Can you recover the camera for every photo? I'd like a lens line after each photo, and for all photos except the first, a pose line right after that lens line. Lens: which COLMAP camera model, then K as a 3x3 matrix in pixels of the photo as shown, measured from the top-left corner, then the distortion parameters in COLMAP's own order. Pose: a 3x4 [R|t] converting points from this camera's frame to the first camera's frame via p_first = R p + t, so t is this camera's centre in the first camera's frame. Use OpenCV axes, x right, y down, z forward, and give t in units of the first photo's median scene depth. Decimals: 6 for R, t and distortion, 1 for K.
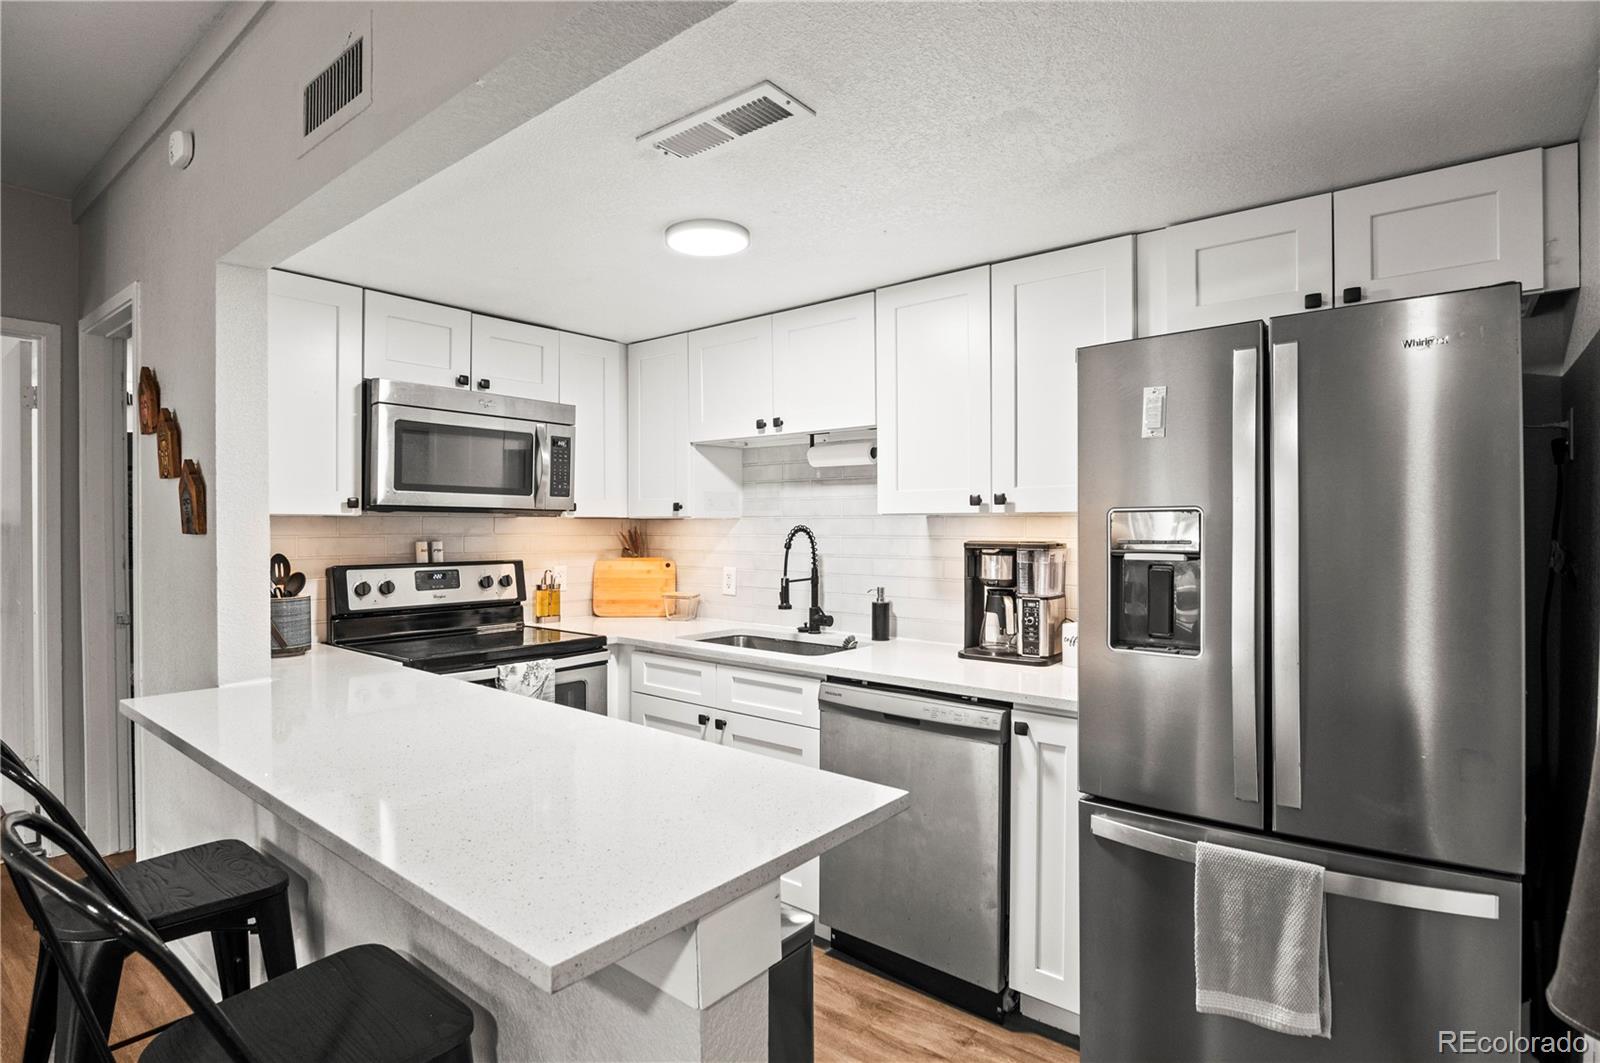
lens RADIAL K [[810.2, 0, 795.7], [0, 810.2, 533.7], [0, 0, 1]] dist [-0.018234, -0.001520]
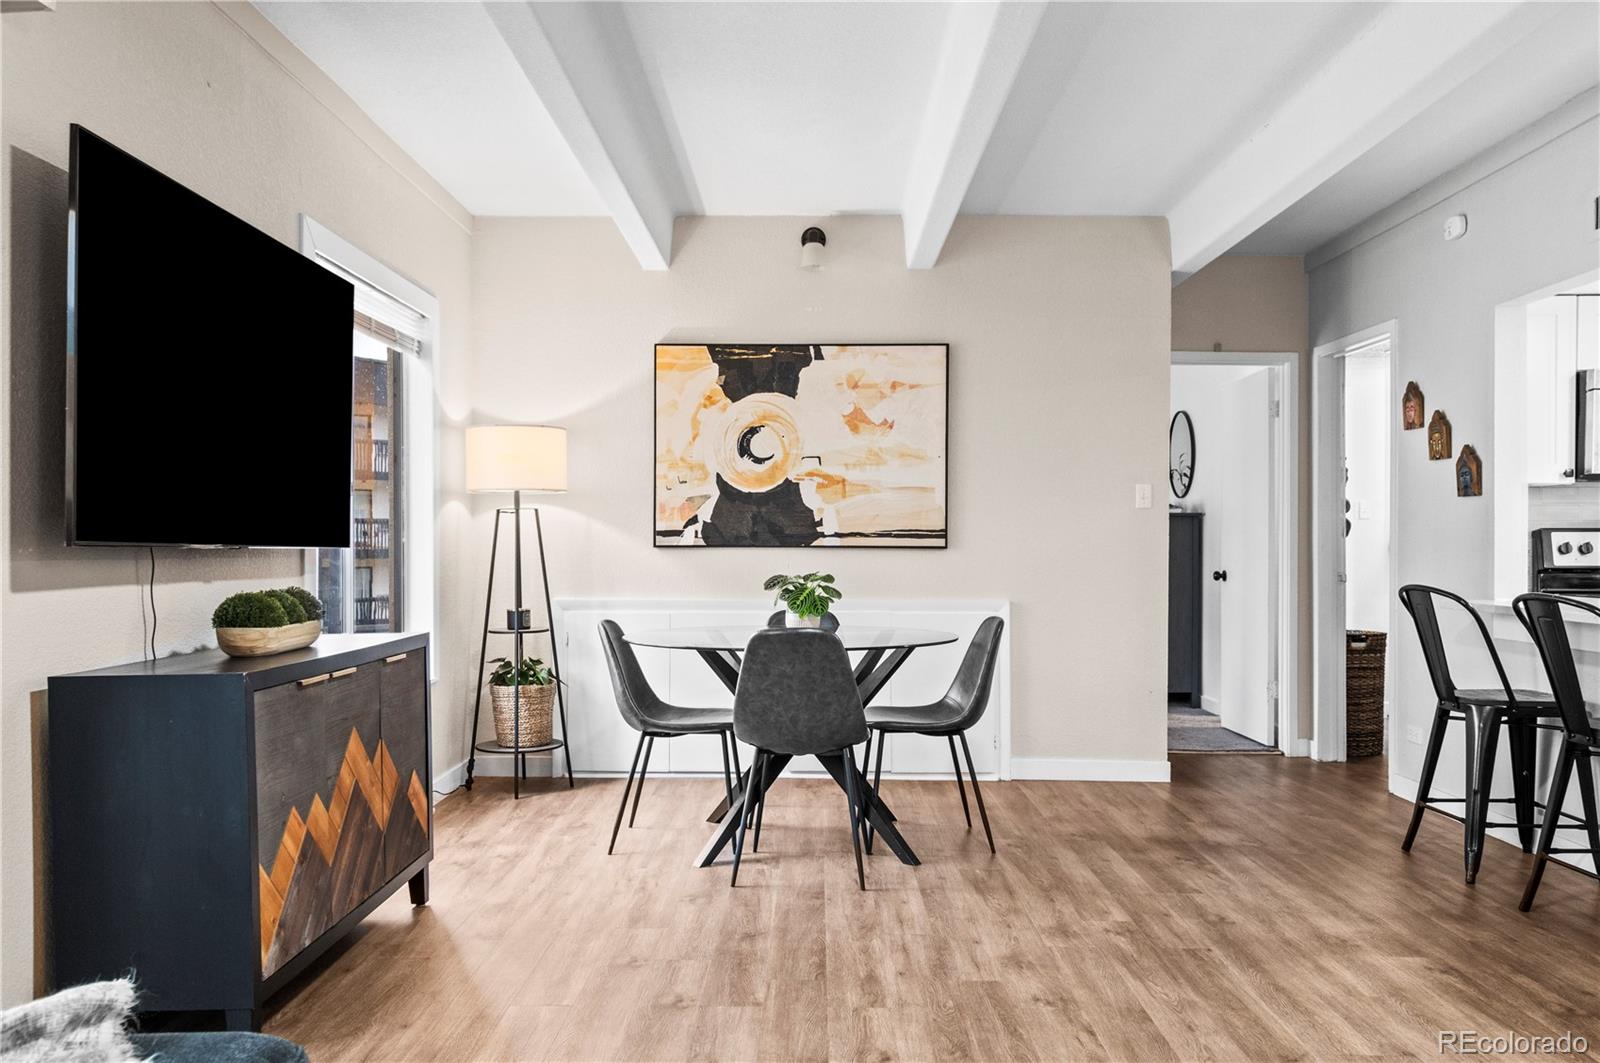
lens RADIAL K [[1238.2, 0, 795.1], [0, 1238.2, 558.8], [0, 0, 1]] dist [-0.002319, 0.008633]
pose [[0.620889, 0.003259, -0.783892, 0.172654], [-0.004107, 0.999991, 0.000904, 0.082675], [0.783888, 0.002658, 0.620897, -0.952027]]
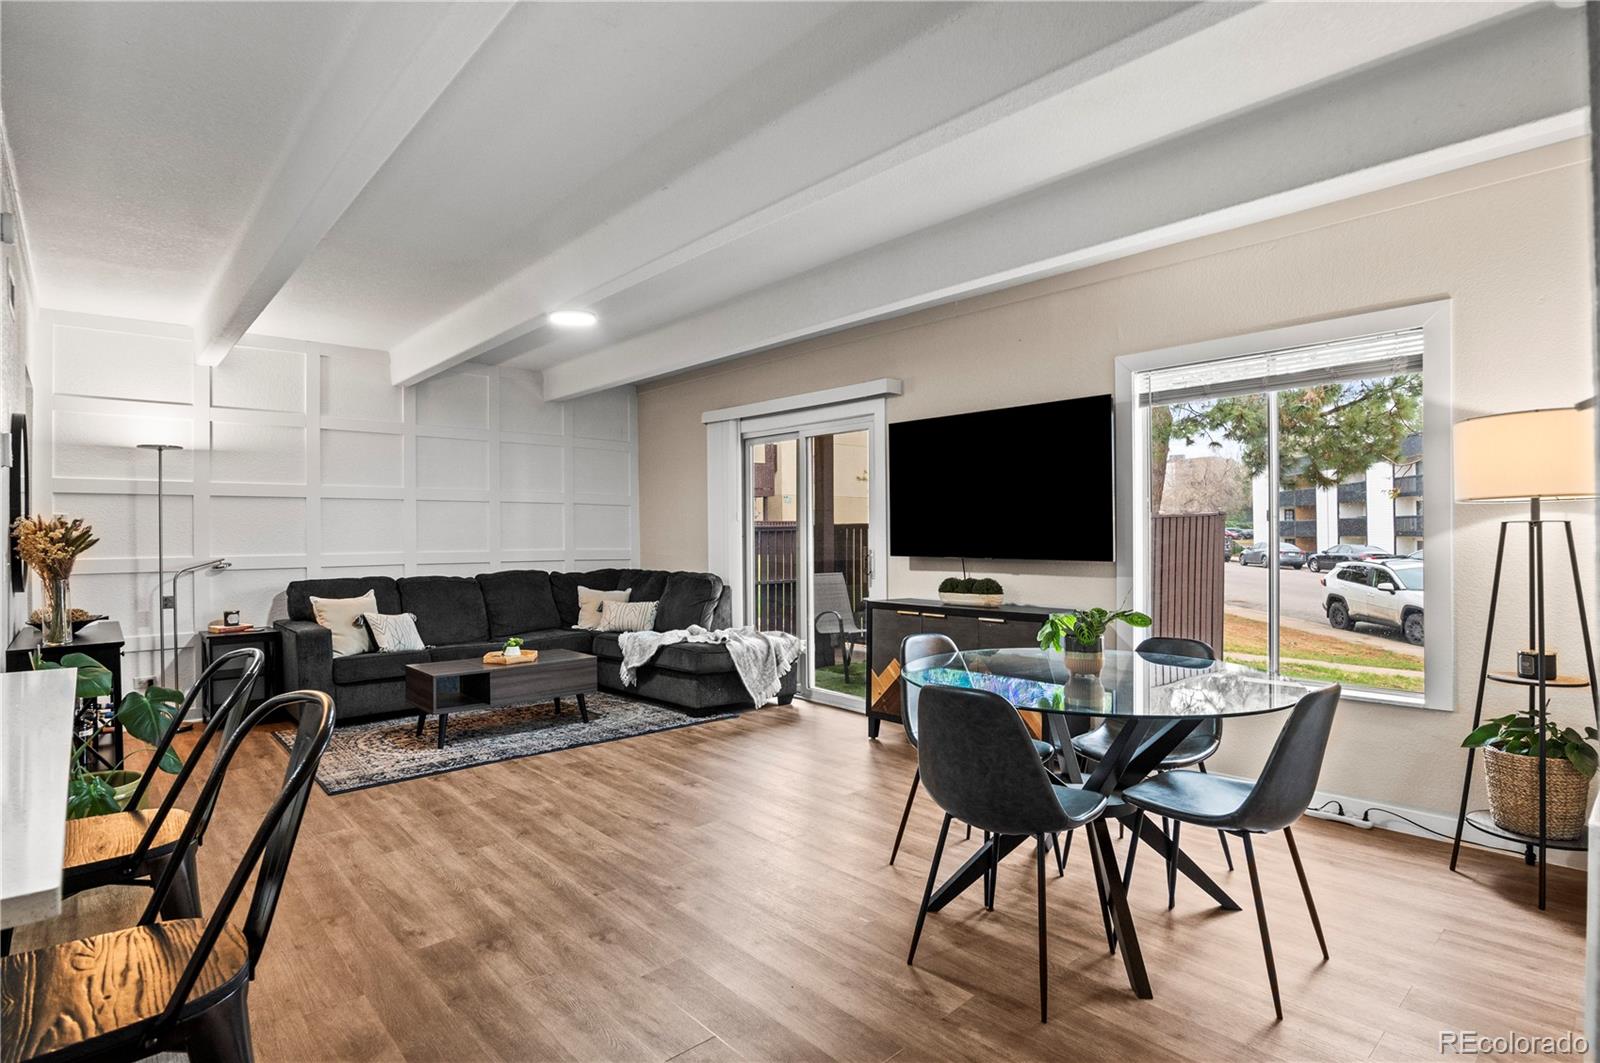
lens RADIAL K [[810.2, 0, 796.3], [0, 810.2, 535.5], [0, 0, 1]] dist [-0.018234, -0.001520]
pose [[-0.987919, 0.001245, 0.154968, -0.808880], [0.002833, 0.999946, 0.010028, 0.018078], [-0.154947, 0.010346, -0.987869, 0.849449]]
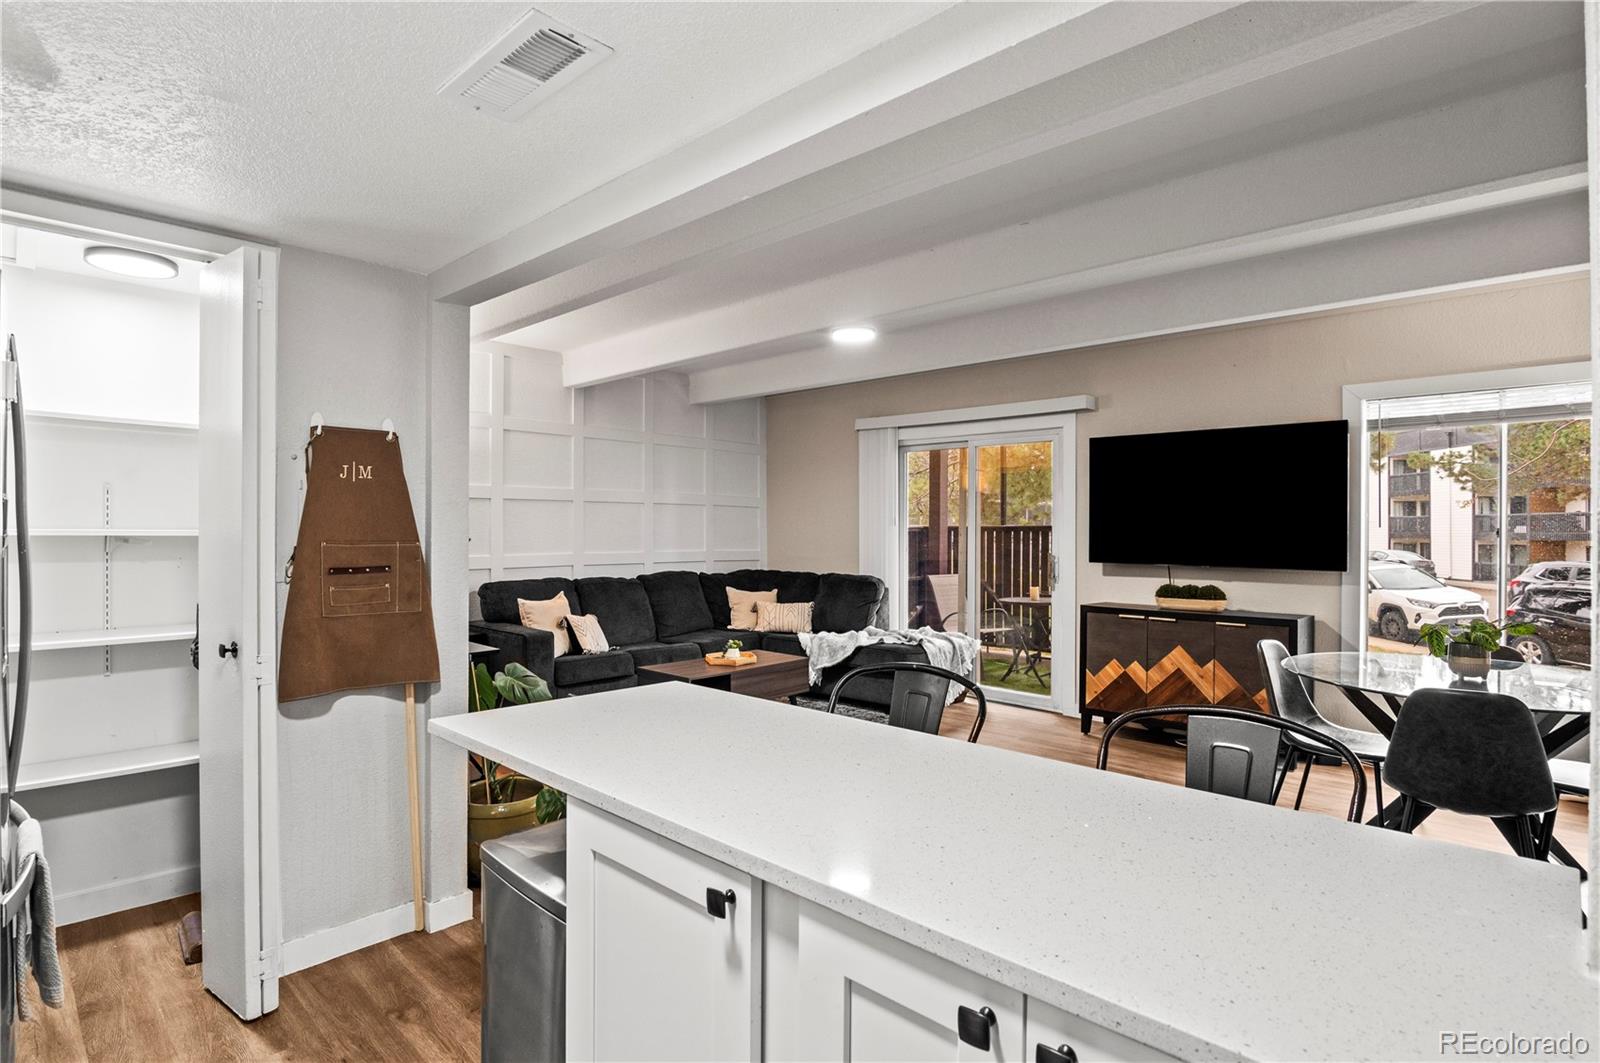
lens RADIAL K [[810.2, 0, 797.4], [0, 810.2, 531.0], [0, 0, 1]] dist [-0.018234, -0.001520]
pose [[-0.996773, -0.008968, 0.079770, -0.246801], [-0.008022, 0.999894, 0.012176, -0.007957], [-0.079871, 0.011497, -0.996739, 0.987471]]
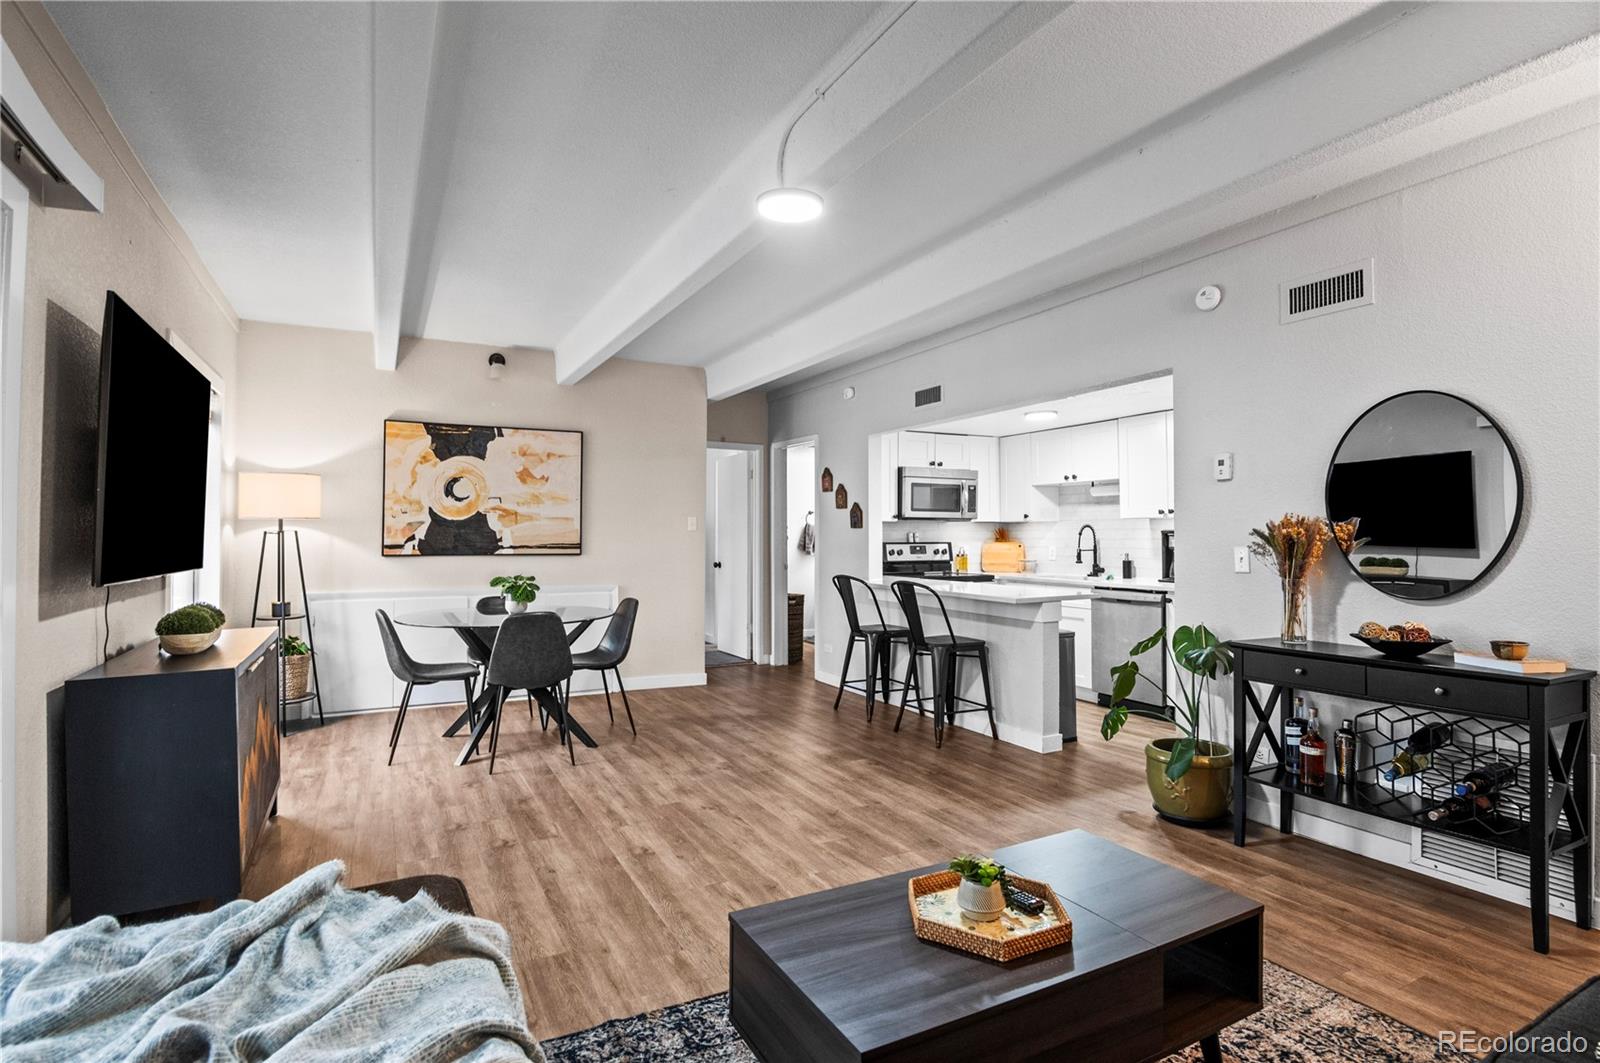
lens RADIAL K [[810.2, 0, 792.9], [0, 810.2, 509.9], [0, 0, 1]] dist [-0.018234, -0.001520]
pose [[0.920196, -0.015510, -0.391151, 0.127137], [0.000342, 0.999246, -0.038818, 0.034420], [0.391458, 0.035586, 0.919508, -1.261851]]
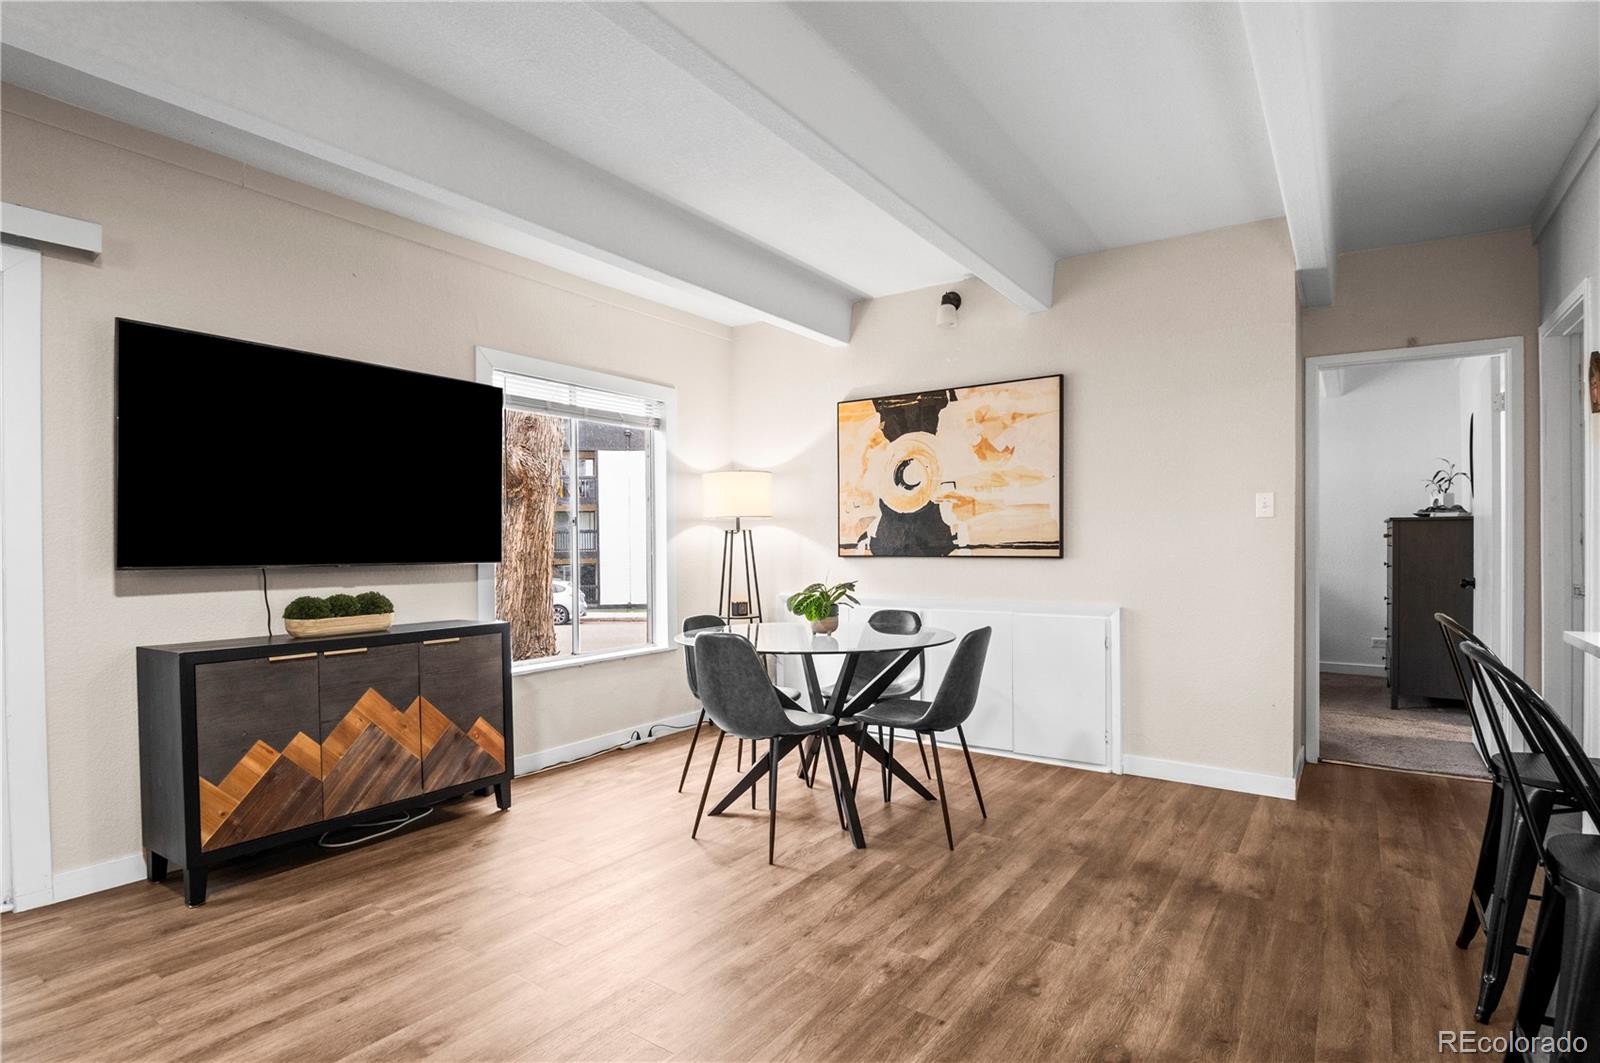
lens RADIAL K [[810.2, 0, 800.1], [0, 810.2, 550.2], [0, 0, 1]] dist [-0.018234, -0.001520]
pose [[0.074239, -0.000850, -0.997240, 0.169786], [-0.000507, 0.999999, -0.000890, 0.055690], [0.997240, 0.000572, 0.074238, -0.151976]]
